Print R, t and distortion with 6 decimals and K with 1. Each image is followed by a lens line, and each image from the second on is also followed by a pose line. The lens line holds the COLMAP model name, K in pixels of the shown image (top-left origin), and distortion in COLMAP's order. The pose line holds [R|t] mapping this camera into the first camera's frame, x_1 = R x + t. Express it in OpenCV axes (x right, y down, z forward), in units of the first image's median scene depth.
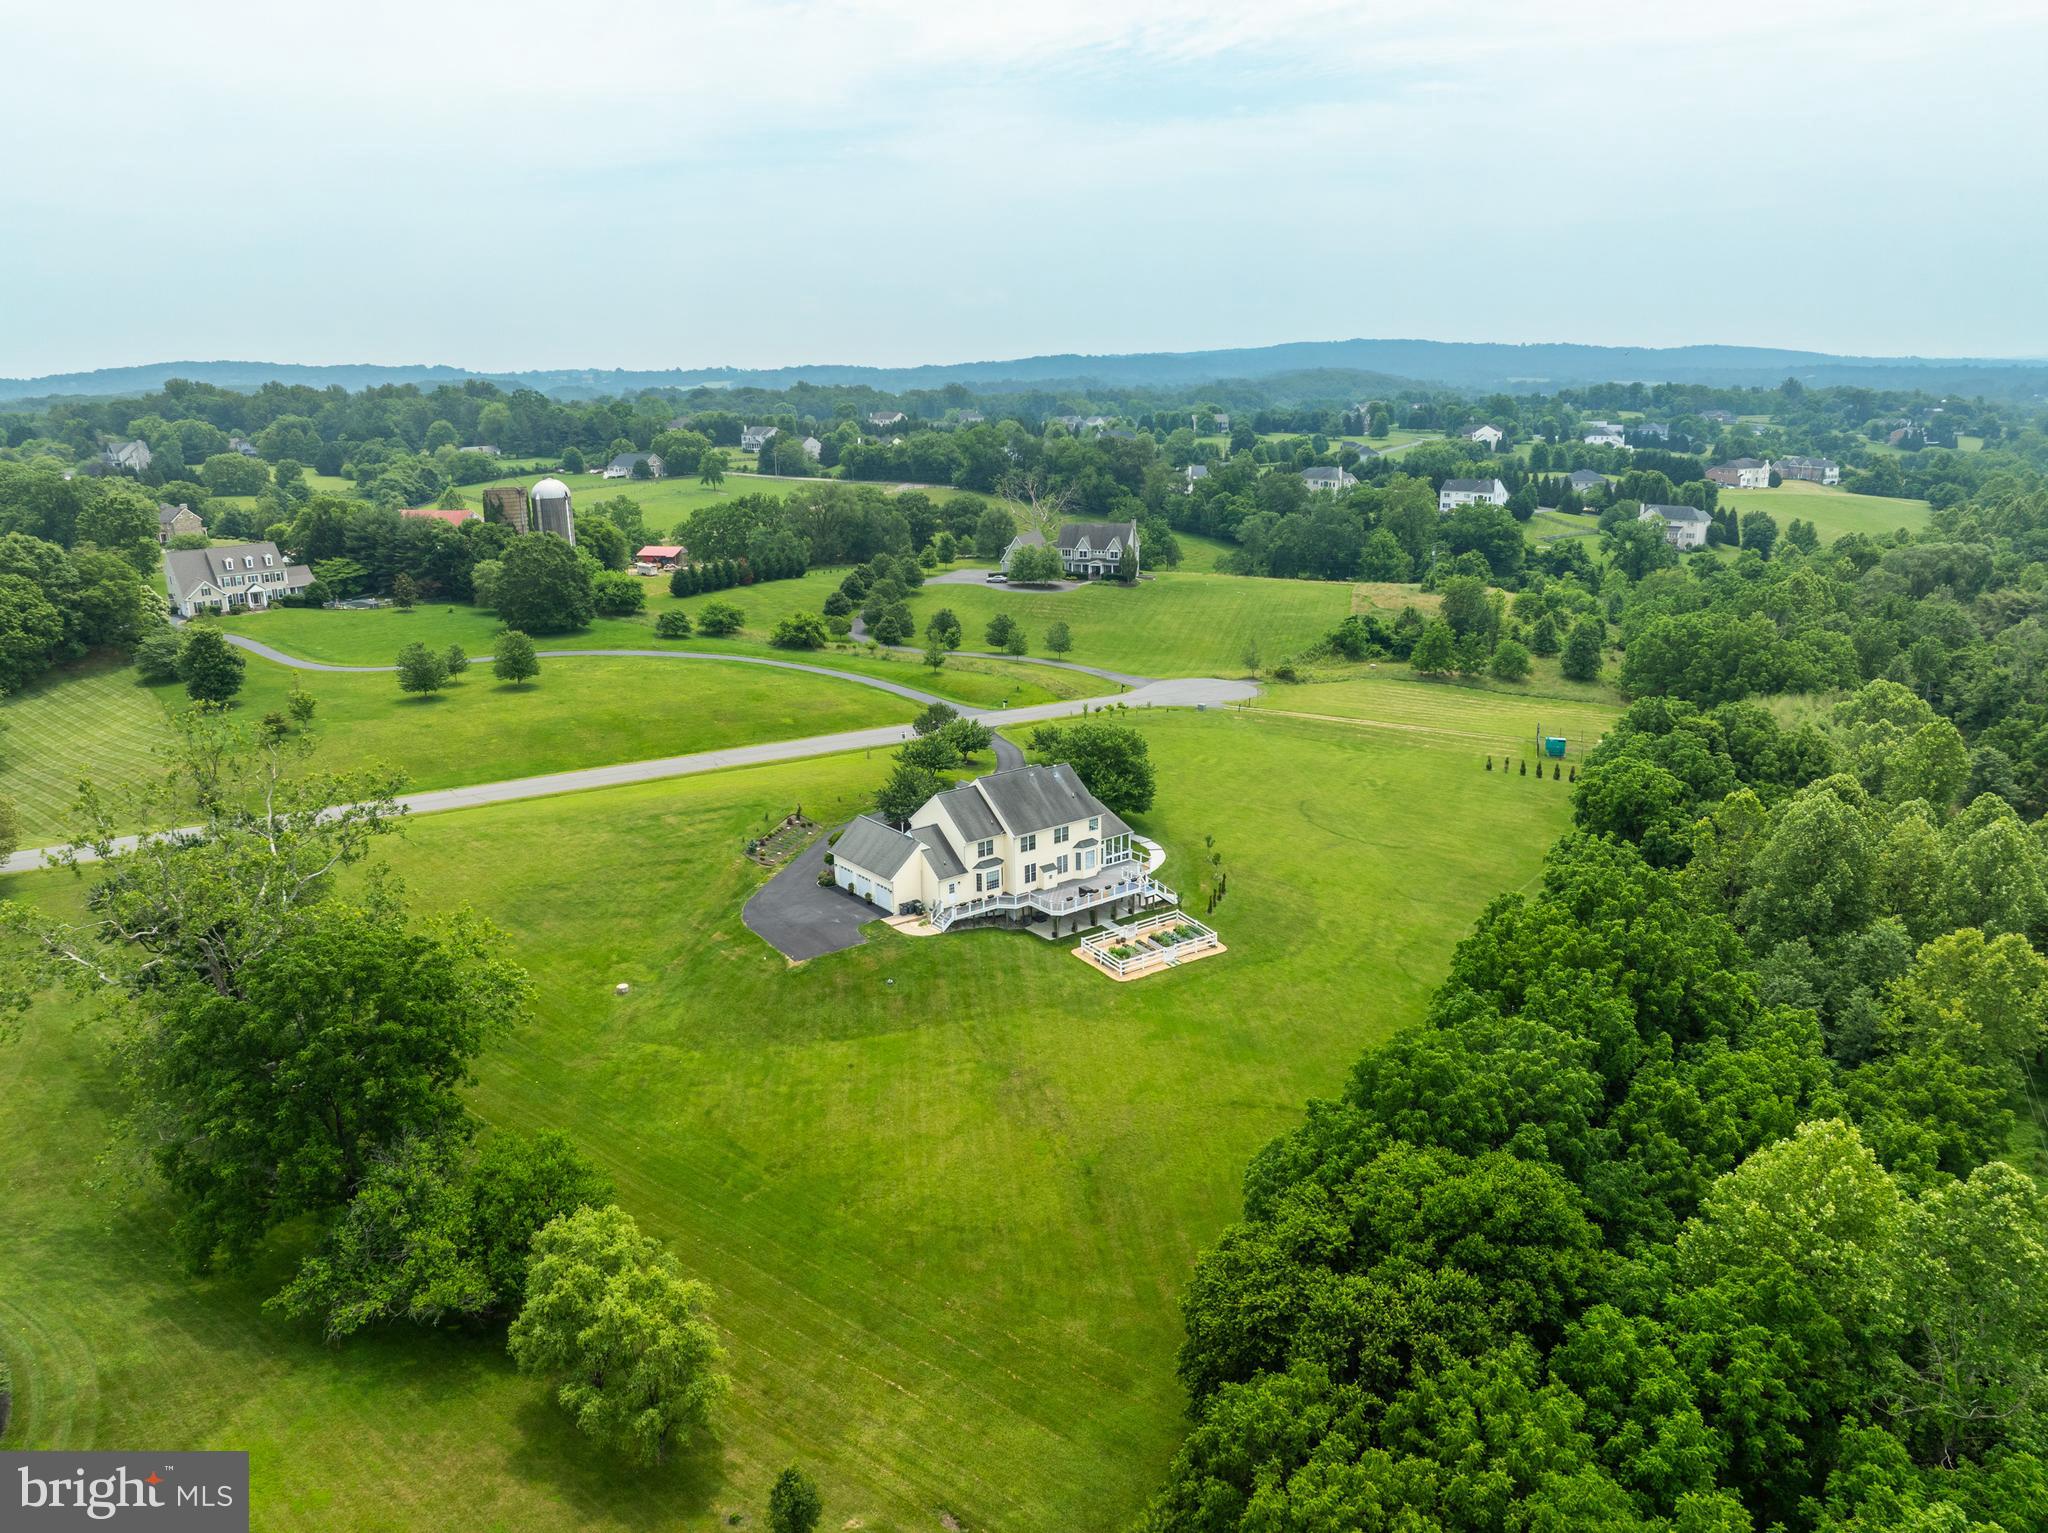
lens RADIAL K [[1441.8, 0, 1026.2], [0, 1441.8, 762.6], [0, 0, 1]] dist [-0.045140, 0.001637]
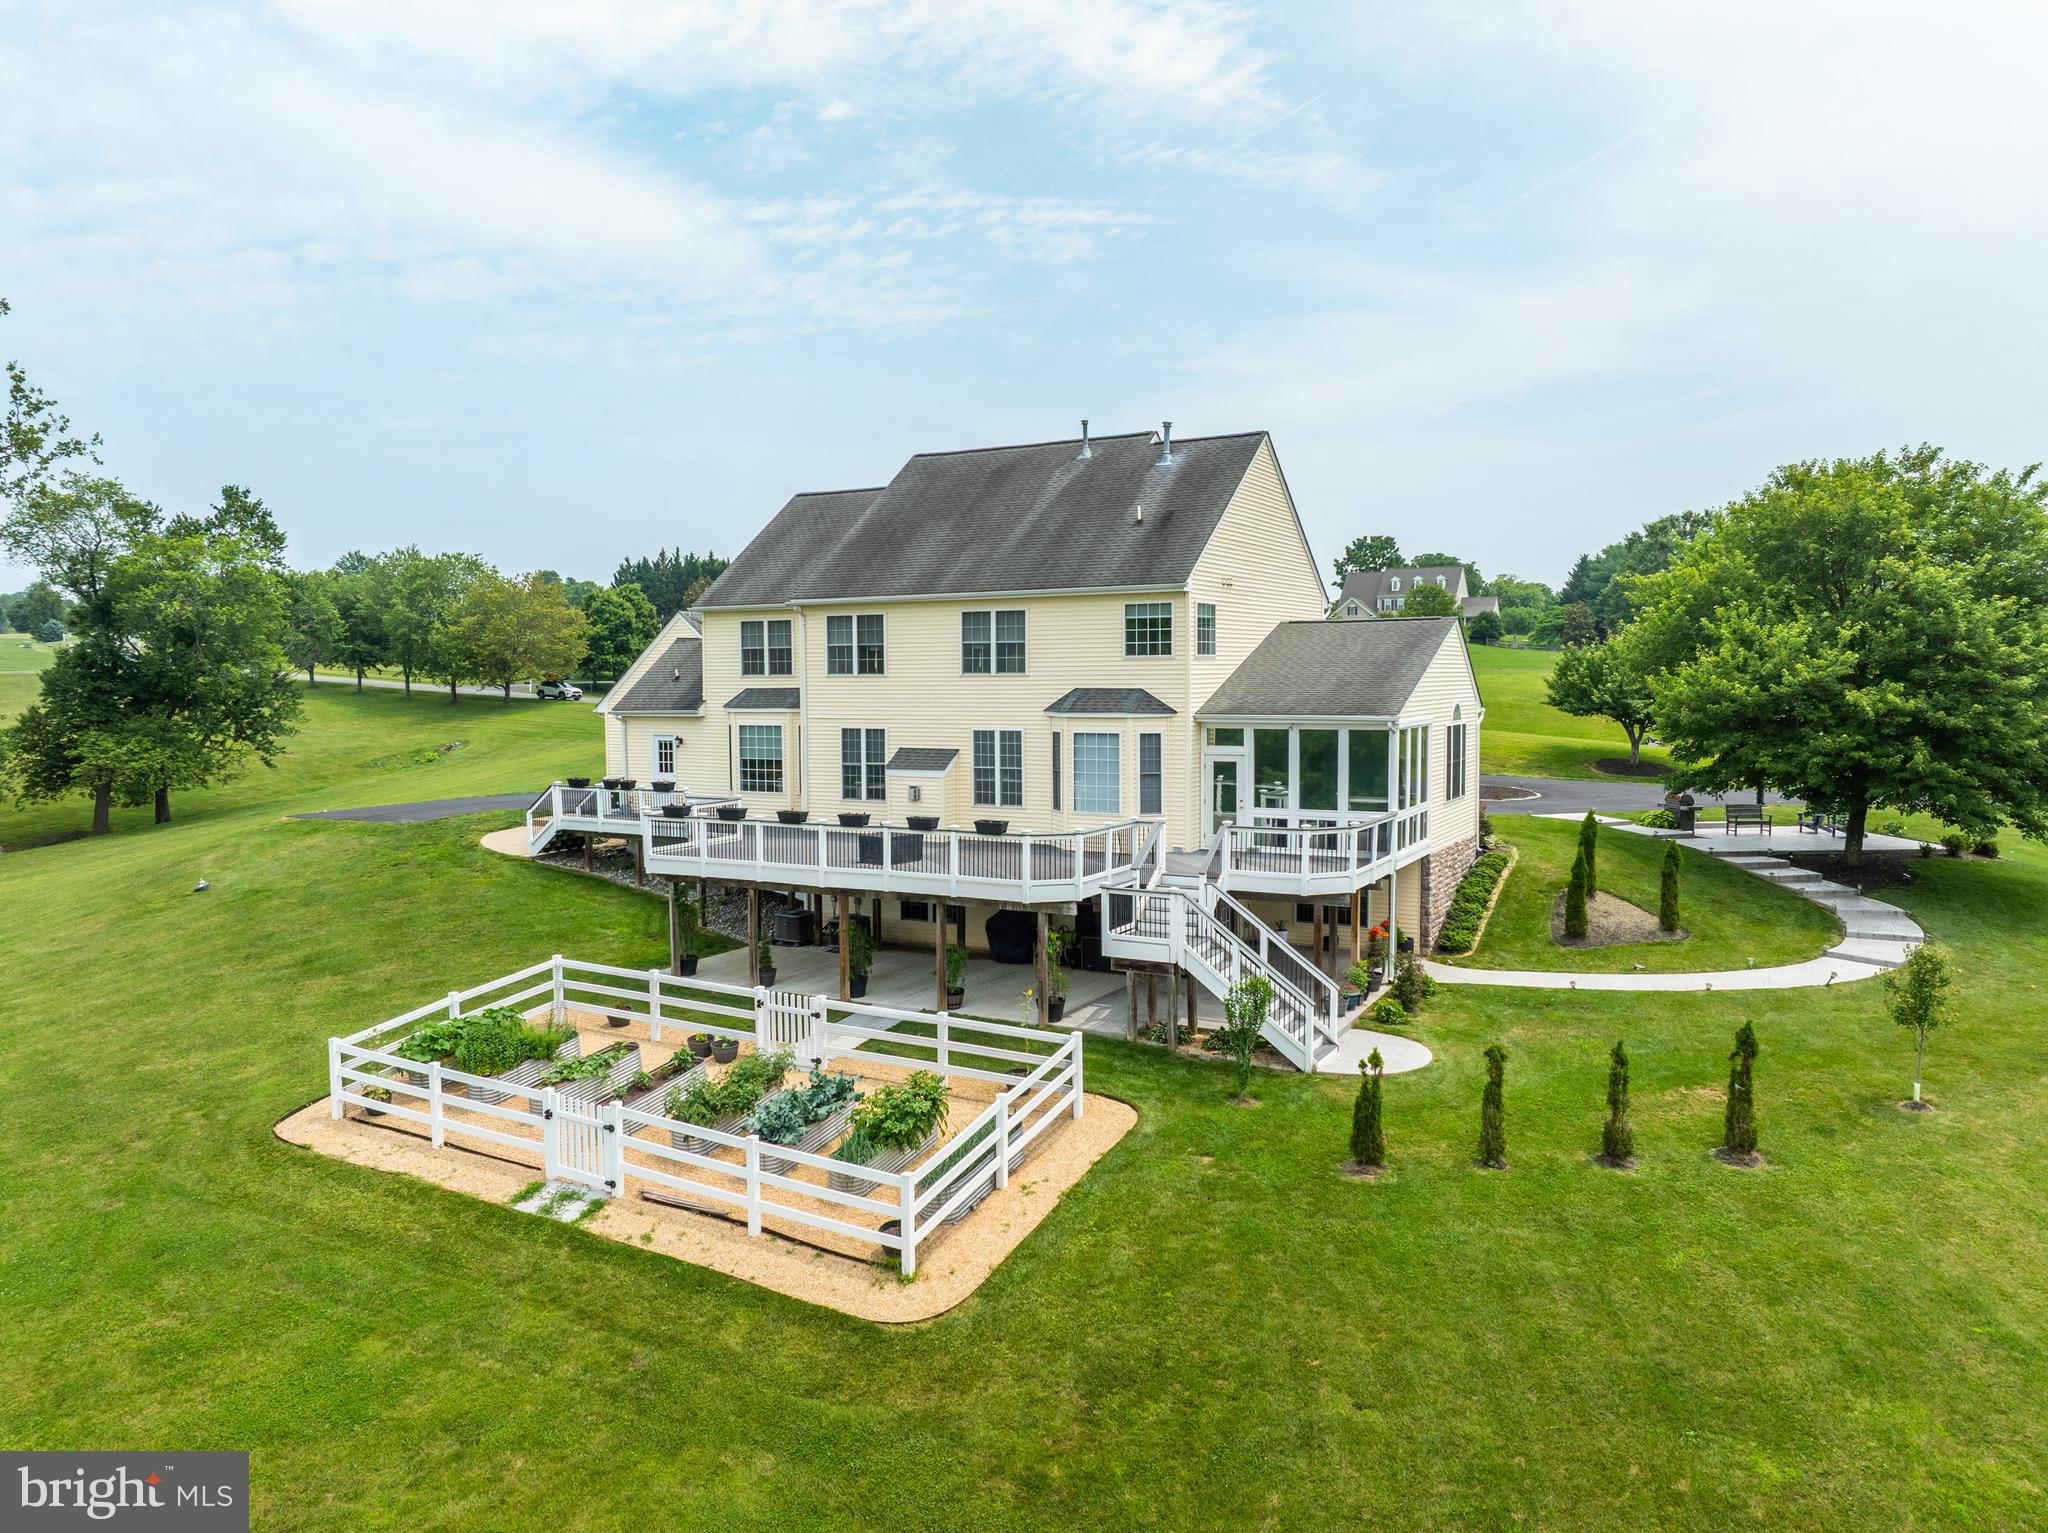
lens RADIAL K [[1441.8, 0, 1004.5], [0, 1441.8, 756.8], [0, 0, 1]] dist [-0.045140, 0.001637]
pose [[0.389013, 0.067032, -0.918790, 0.252076], [-0.240950, 0.970034, -0.031247, 0.075830], [0.889164, 0.233538, 0.393507, 0.899309]]
